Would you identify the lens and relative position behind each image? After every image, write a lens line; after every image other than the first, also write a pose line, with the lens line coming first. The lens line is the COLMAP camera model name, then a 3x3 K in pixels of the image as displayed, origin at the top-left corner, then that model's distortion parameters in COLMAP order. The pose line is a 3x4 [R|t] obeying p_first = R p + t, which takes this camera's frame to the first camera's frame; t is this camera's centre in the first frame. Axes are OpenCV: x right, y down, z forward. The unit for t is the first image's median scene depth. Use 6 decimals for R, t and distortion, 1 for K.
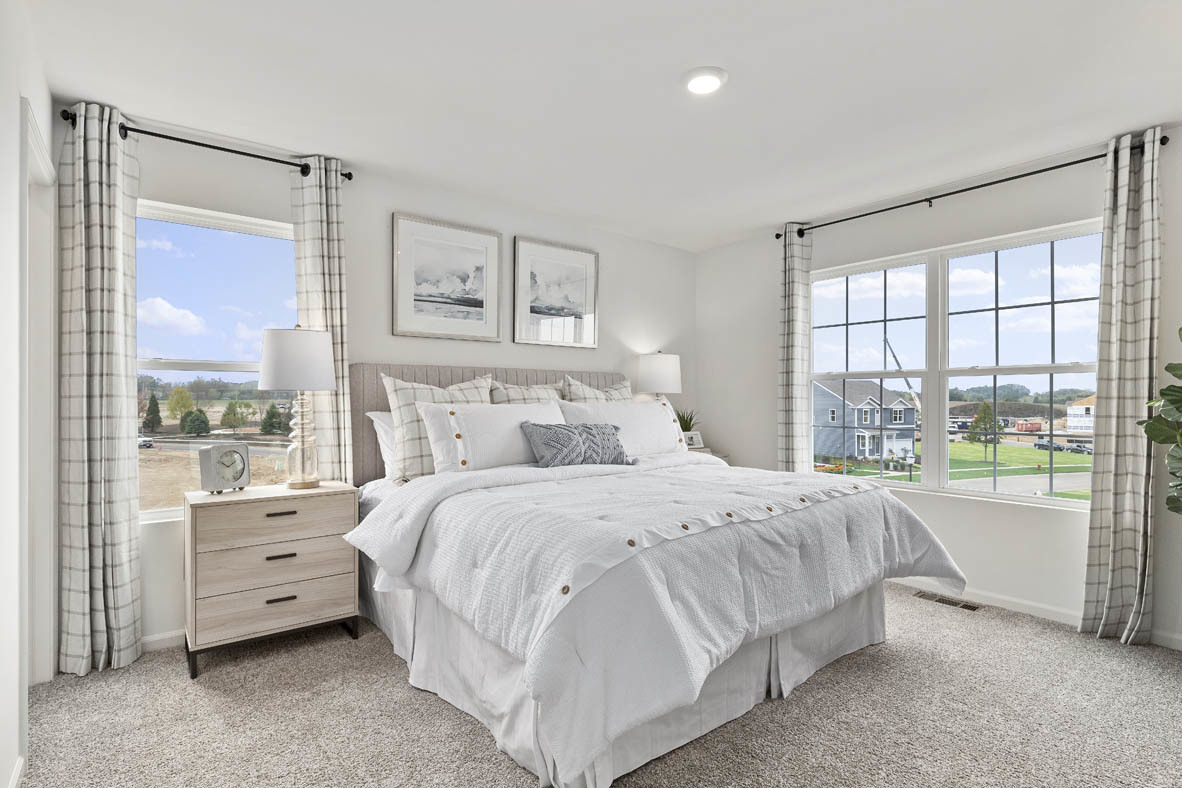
lens RADIAL K [[617.0, 0, 598.3], [0, 617.0, 396.0], [0, 0, 1]] dist [0.000577, 0.000108]
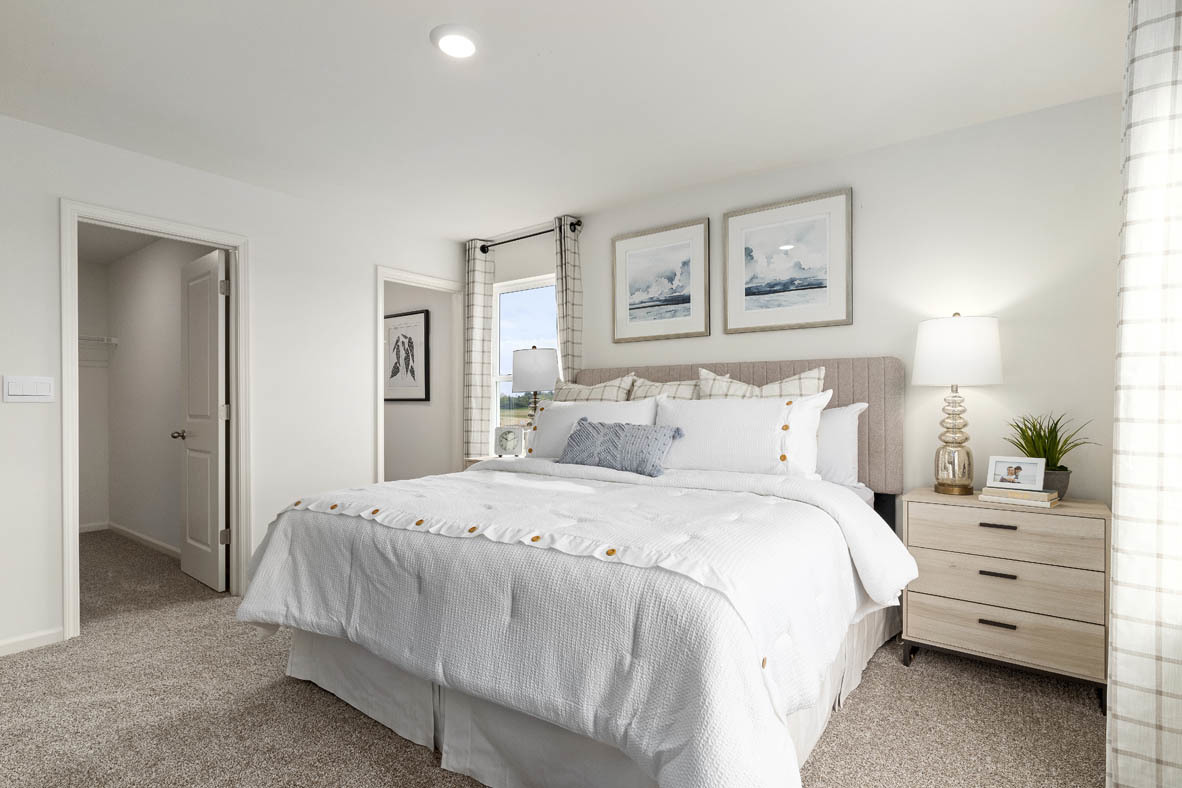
lens RADIAL K [[617.0, 0, 599.4], [0, 617.0, 401.2], [0, 0, 1]] dist [0.000577, 0.000108]
pose [[0.199055, -0.002712, -0.979985, 0.746471], [0.004236, 0.999989, -0.001907, 0.011787], [0.979979, -0.003772, 0.199064, 0.691710]]
